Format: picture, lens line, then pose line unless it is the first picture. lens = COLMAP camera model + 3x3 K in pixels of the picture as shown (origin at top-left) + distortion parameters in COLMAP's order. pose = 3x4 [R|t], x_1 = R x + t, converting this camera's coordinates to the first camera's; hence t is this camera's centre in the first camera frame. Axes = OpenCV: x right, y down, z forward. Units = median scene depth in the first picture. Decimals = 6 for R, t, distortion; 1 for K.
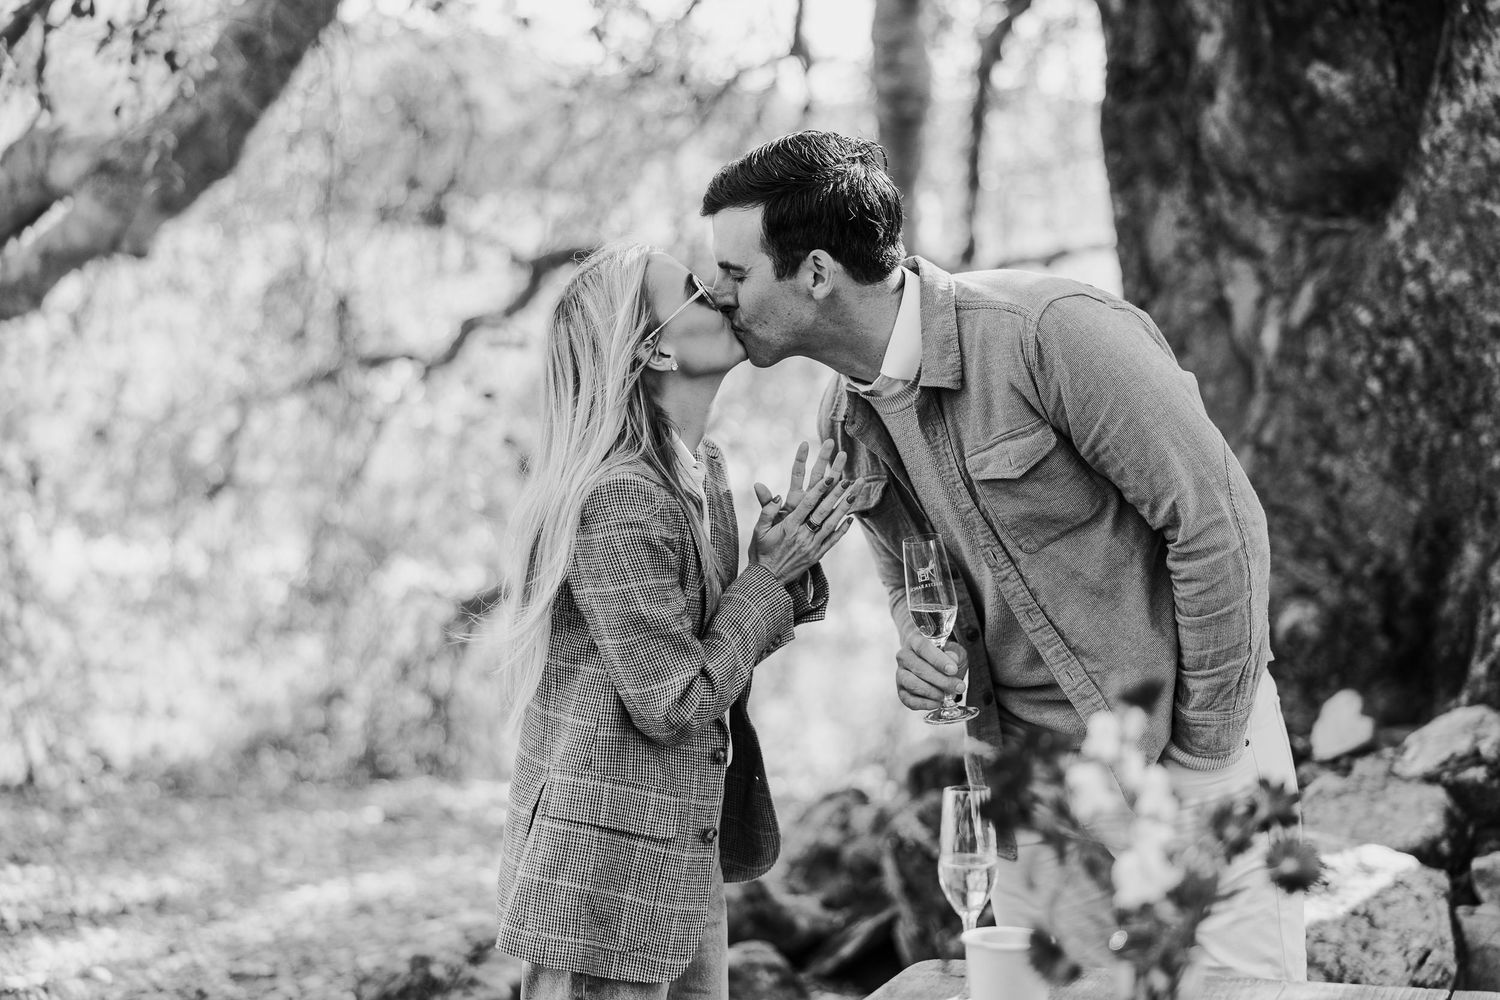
lens RADIAL K [[2820.1, 0, 748.4], [0, 2820.1, 471.3], [0, 0, 1]] dist [0.002618, -0.013513]
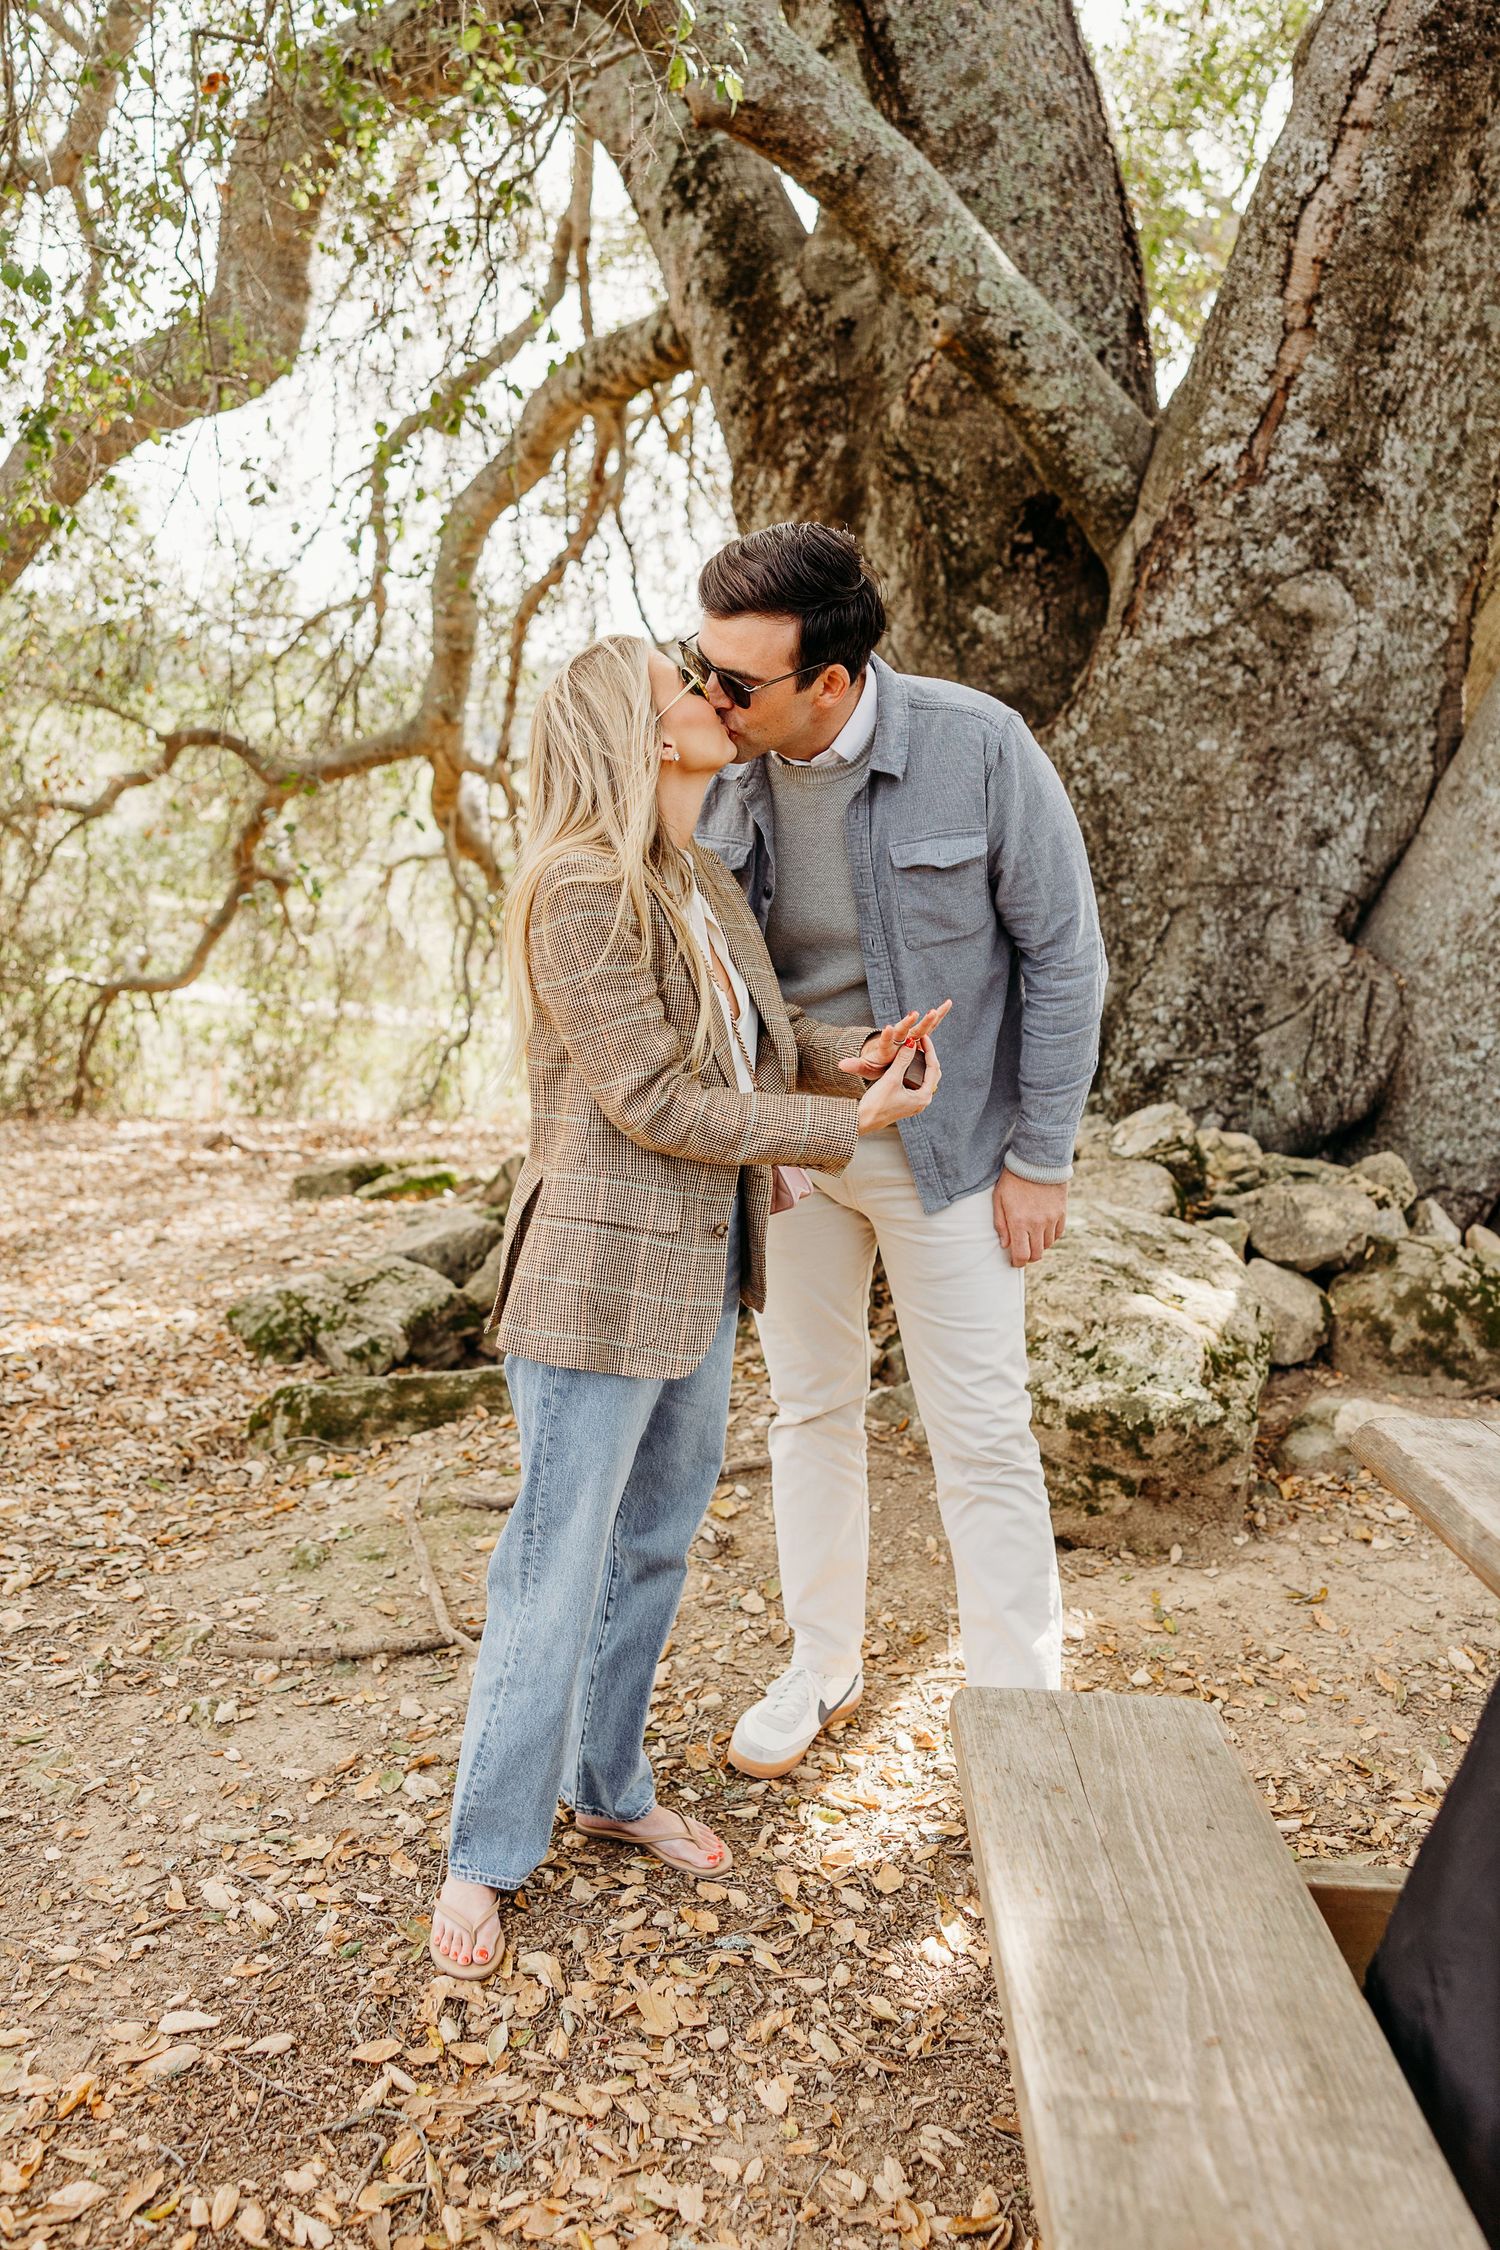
lens RADIAL K [[1752.8, 0, 746.6], [0, 1752.8, 1137.4], [0, 0, 1]] dist [0.004755, 0.009532]
pose [[0.954636, 0.001812, 0.297768, -0.156578], [-0.039580, 0.991881, 0.120855, 0.006453], [-0.295132, -0.127158, 0.946957, 0.243074]]
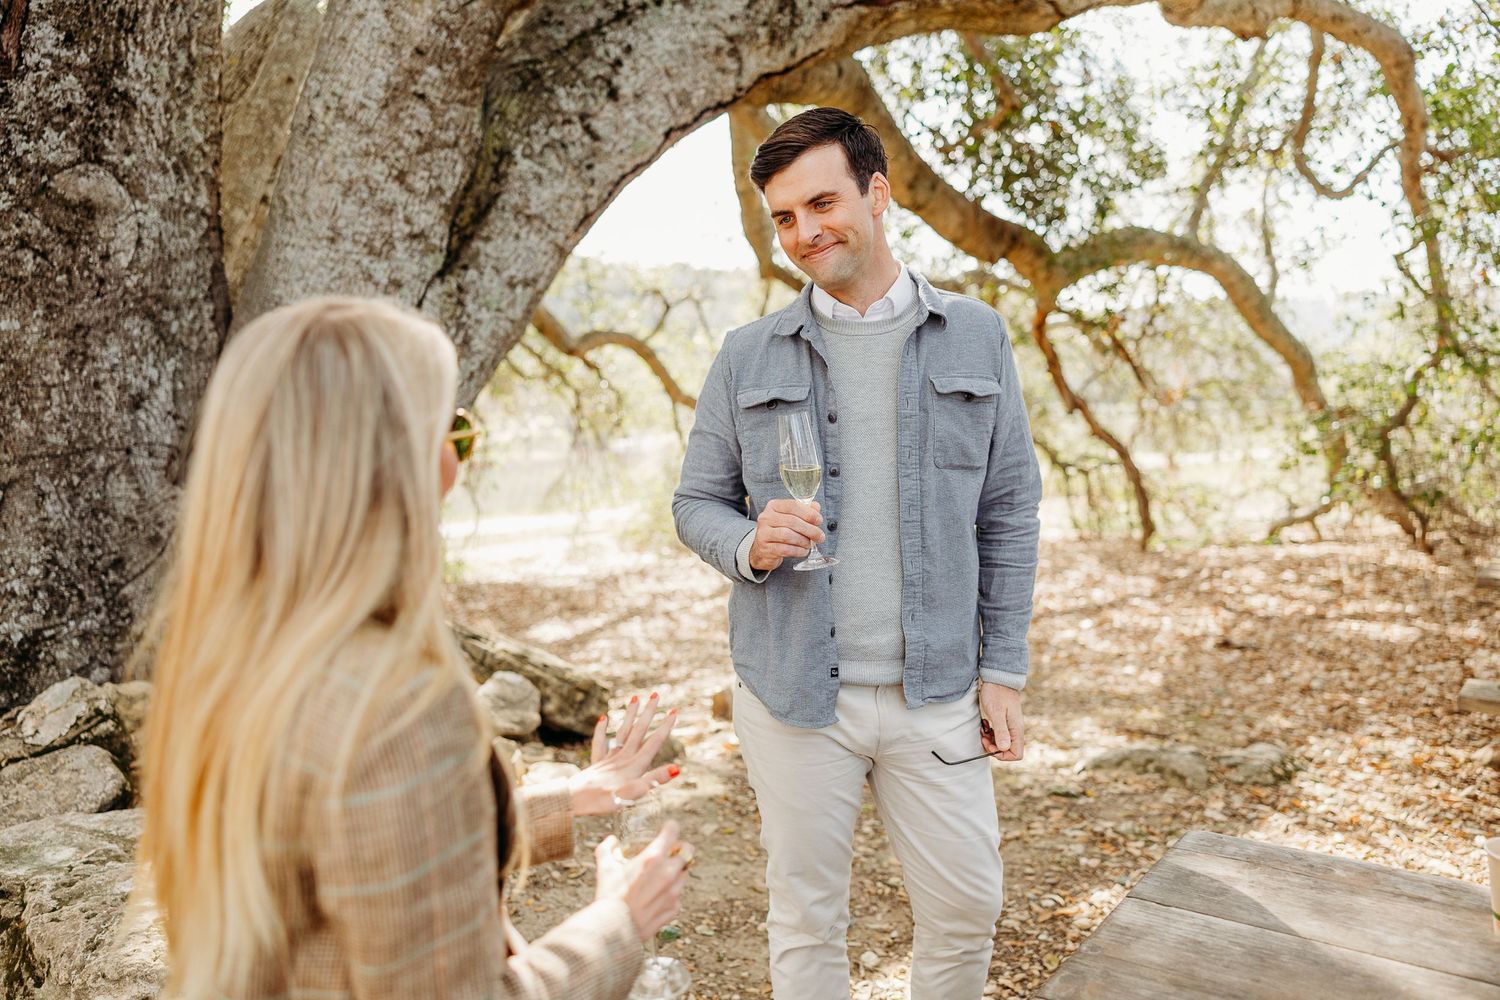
lens RADIAL K [[1167.8, 0, 755.2], [0, 1167.8, 502.8], [0, 0, 1]] dist [0.008294, 0.001020]
pose [[0.327887, -0.127285, 0.936103, -0.131489], [0.079100, 0.991101, 0.107057, -0.030043], [-0.941400, 0.038944, 0.335038, 0.442840]]
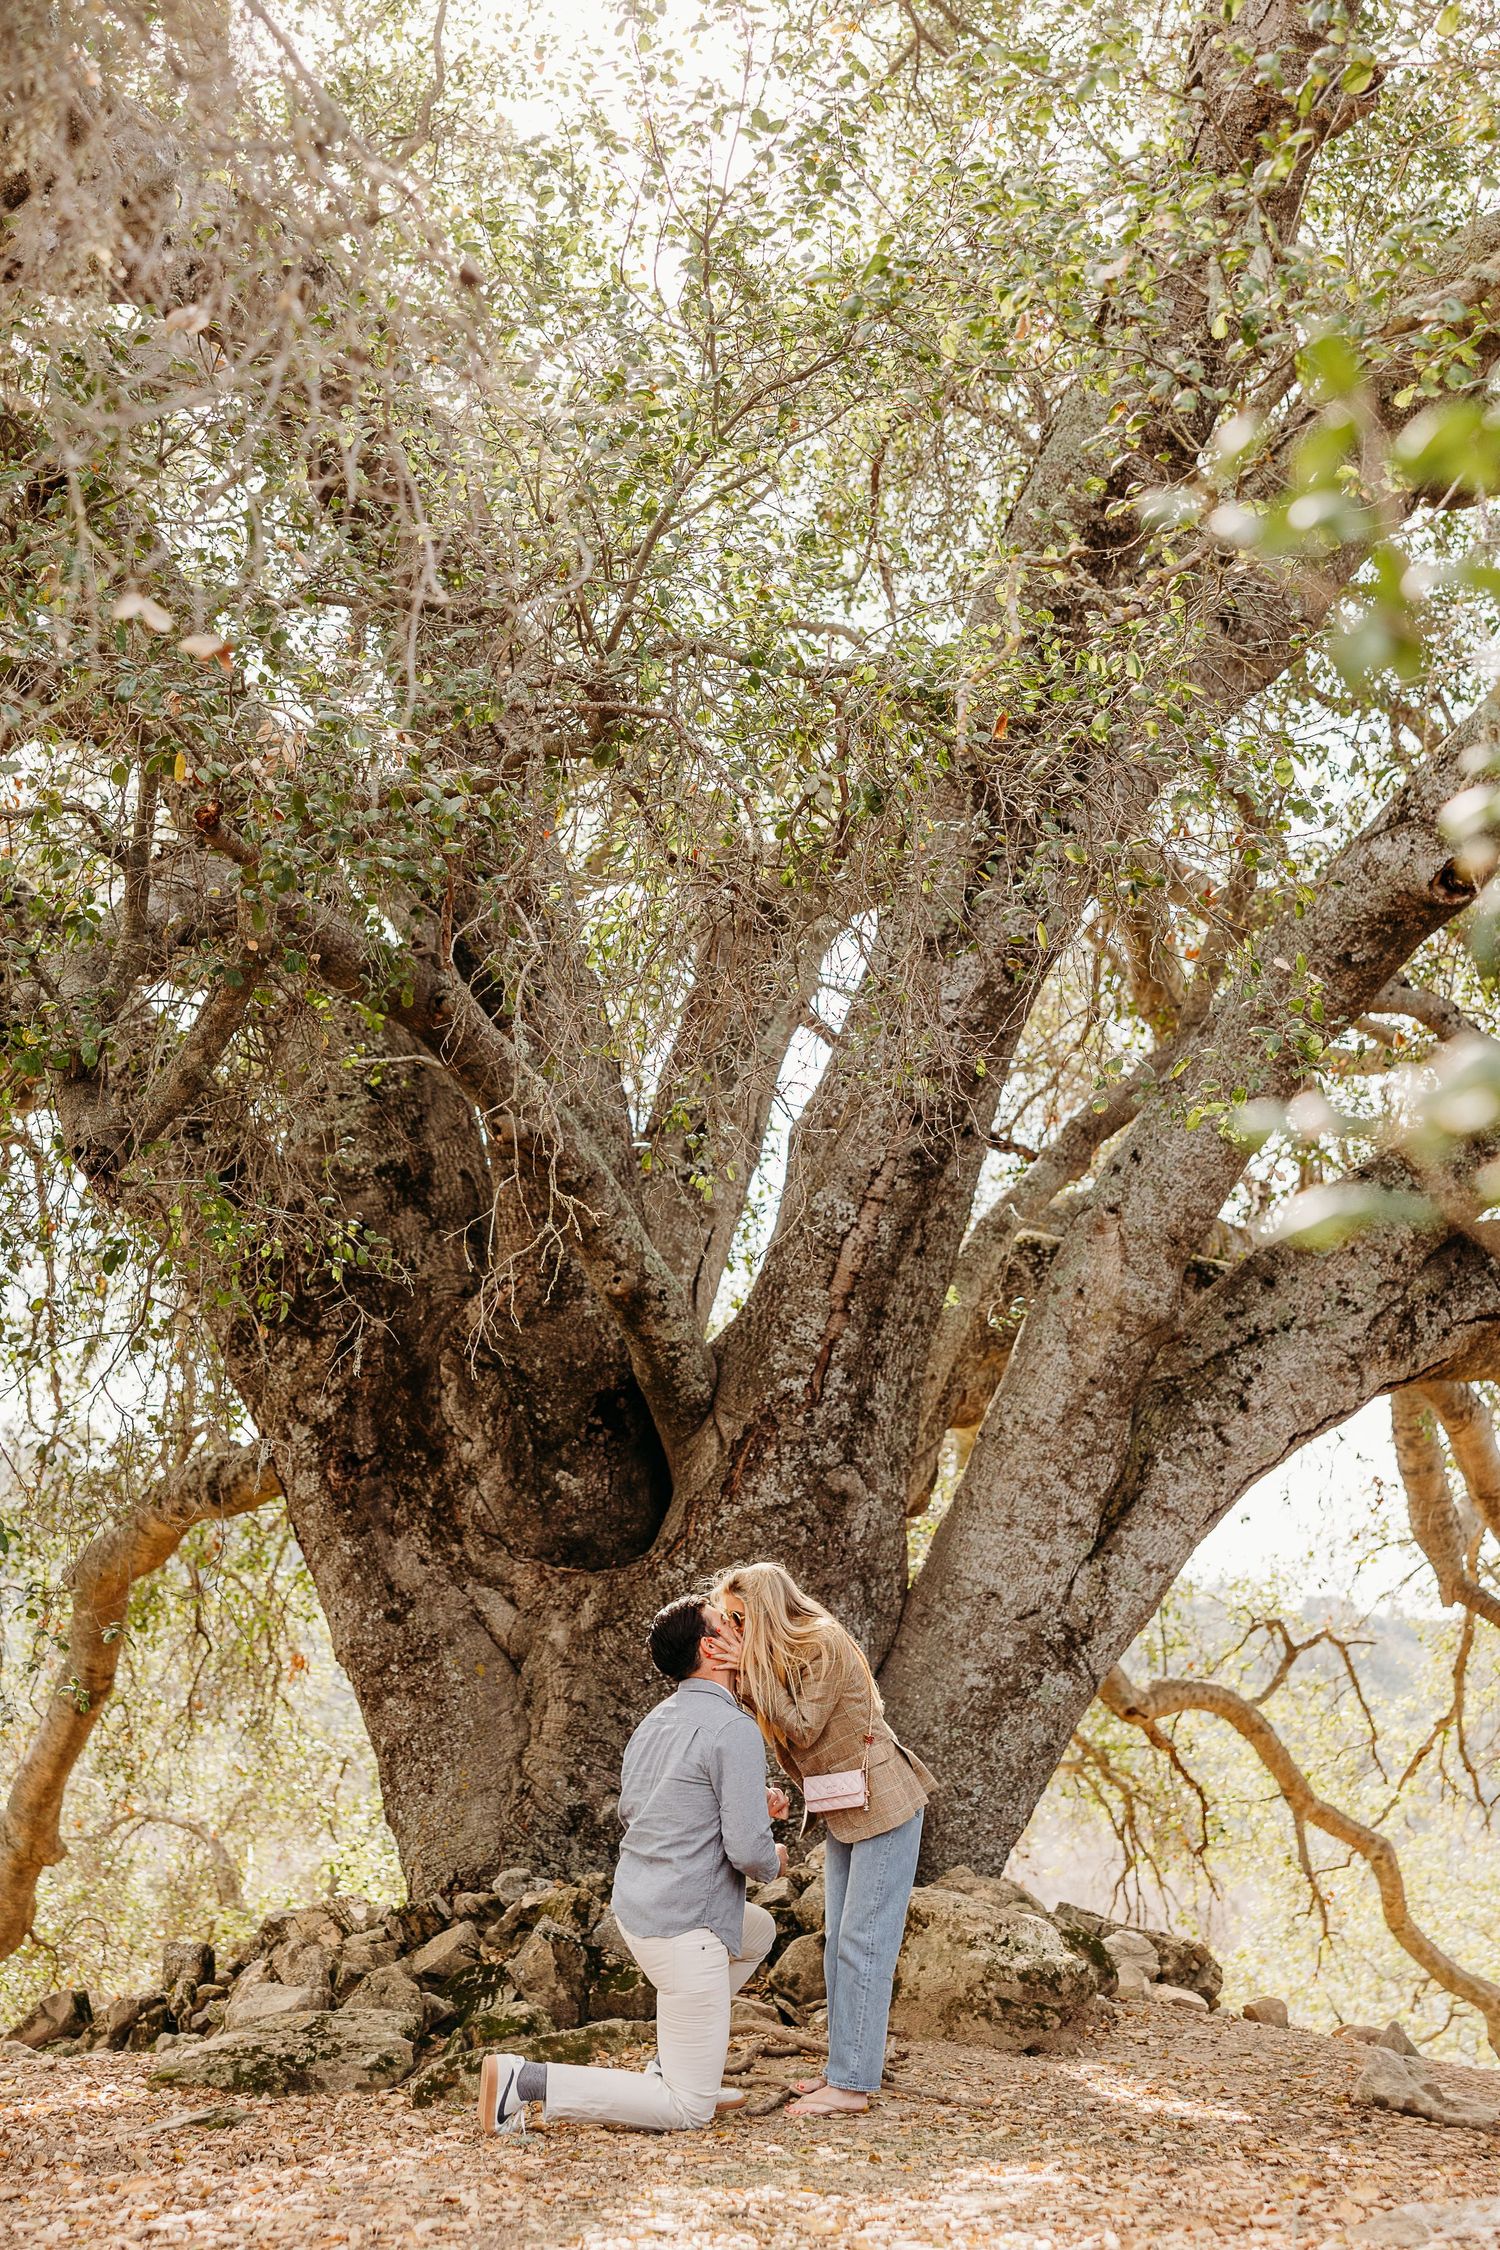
lens RADIAL K [[2807.7, 0, 721.8], [0, 2807.7, 1161.2], [0, 0, 1]] dist [0.007820, 0.026355]
pose [[0.566754, 0.204318, 0.798151, -1.176957], [0.015397, 0.965966, -0.258210, 0.114330], [-0.823743, 0.158631, 0.544319, -0.002087]]
